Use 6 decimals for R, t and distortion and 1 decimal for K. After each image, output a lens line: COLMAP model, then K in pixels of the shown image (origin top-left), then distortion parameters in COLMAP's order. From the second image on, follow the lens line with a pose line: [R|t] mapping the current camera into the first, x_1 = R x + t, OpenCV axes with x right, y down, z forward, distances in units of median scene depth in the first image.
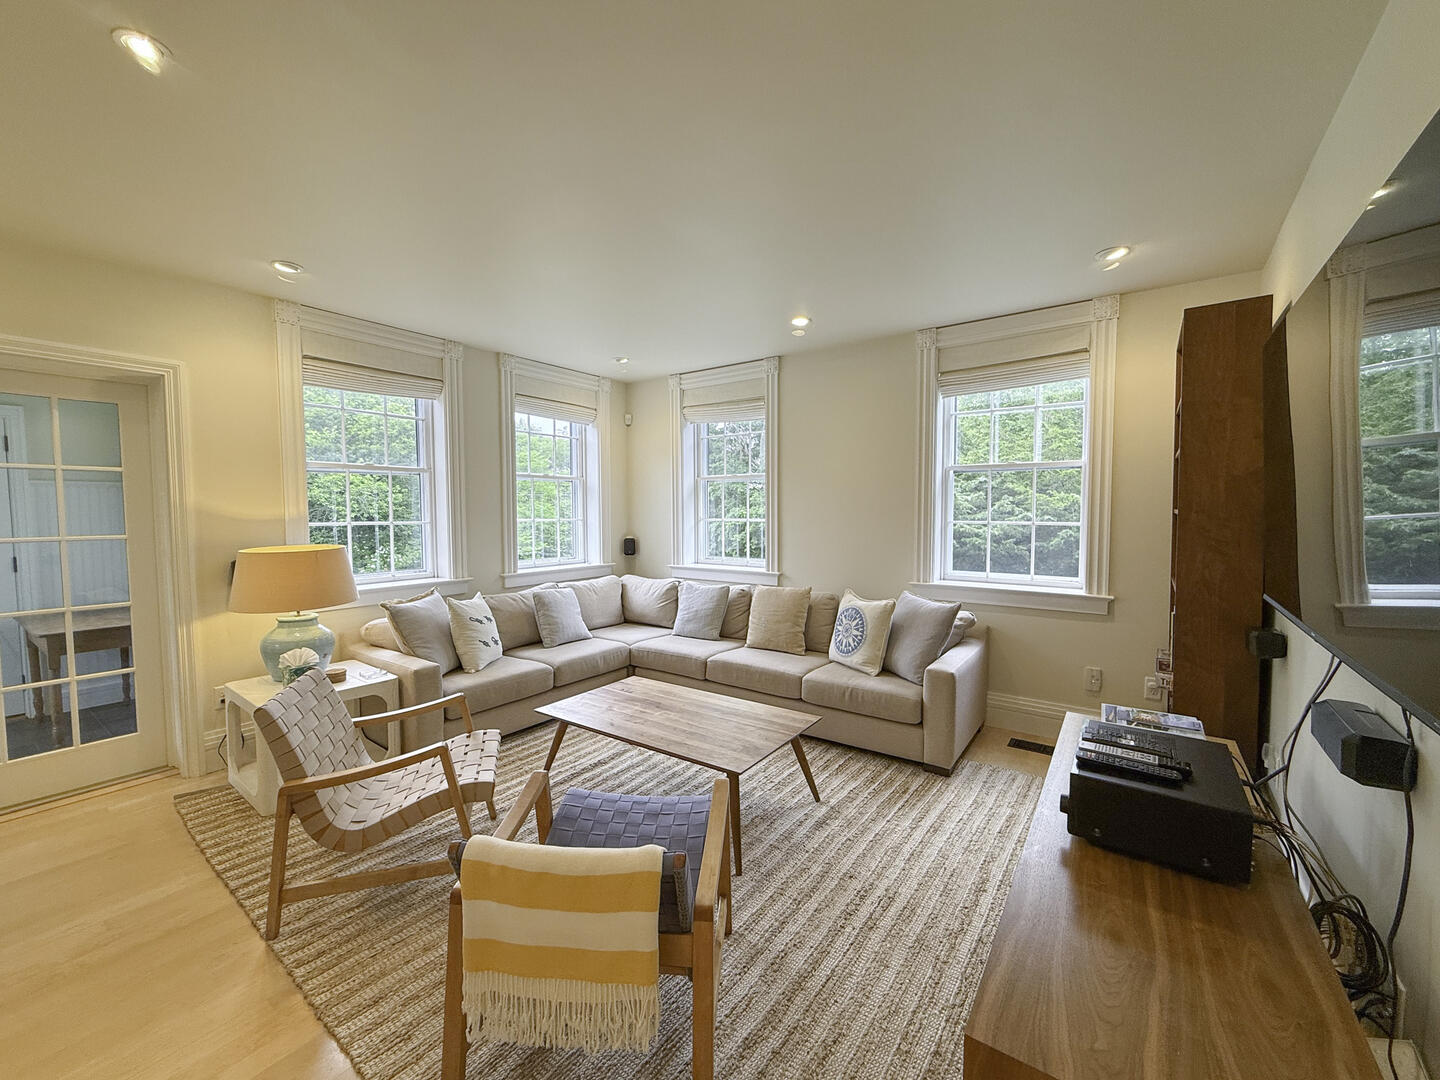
lens RADIAL K [[588.7, 0, 719.7], [0, 588.7, 543.0], [0, 0, 1]] dist [-0.007078, 0.000425]
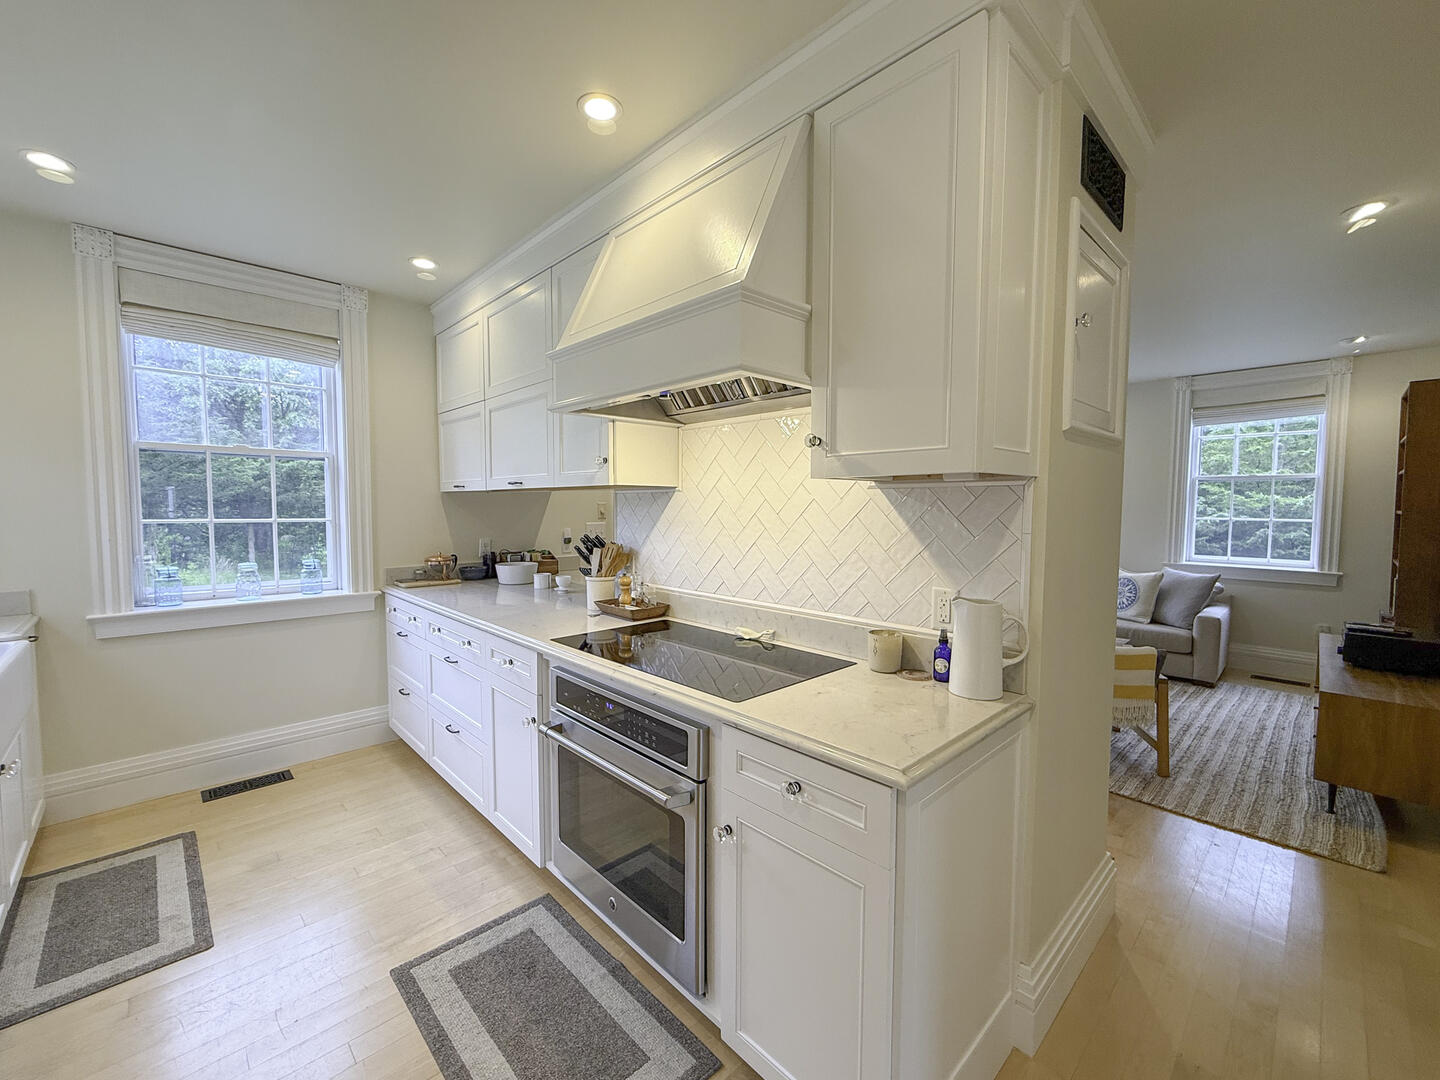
lens RADIAL K [[588.7, 0, 719.7], [0, 588.7, 543.0], [0, 0, 1]] dist [-0.007078, 0.000425]
pose [[0.982634, 0.020089, -0.184466, -0.503765], [-0.018863, 0.999787, 0.008400, 0.034677], [0.184595, -0.004774, 0.982803, -0.607212]]
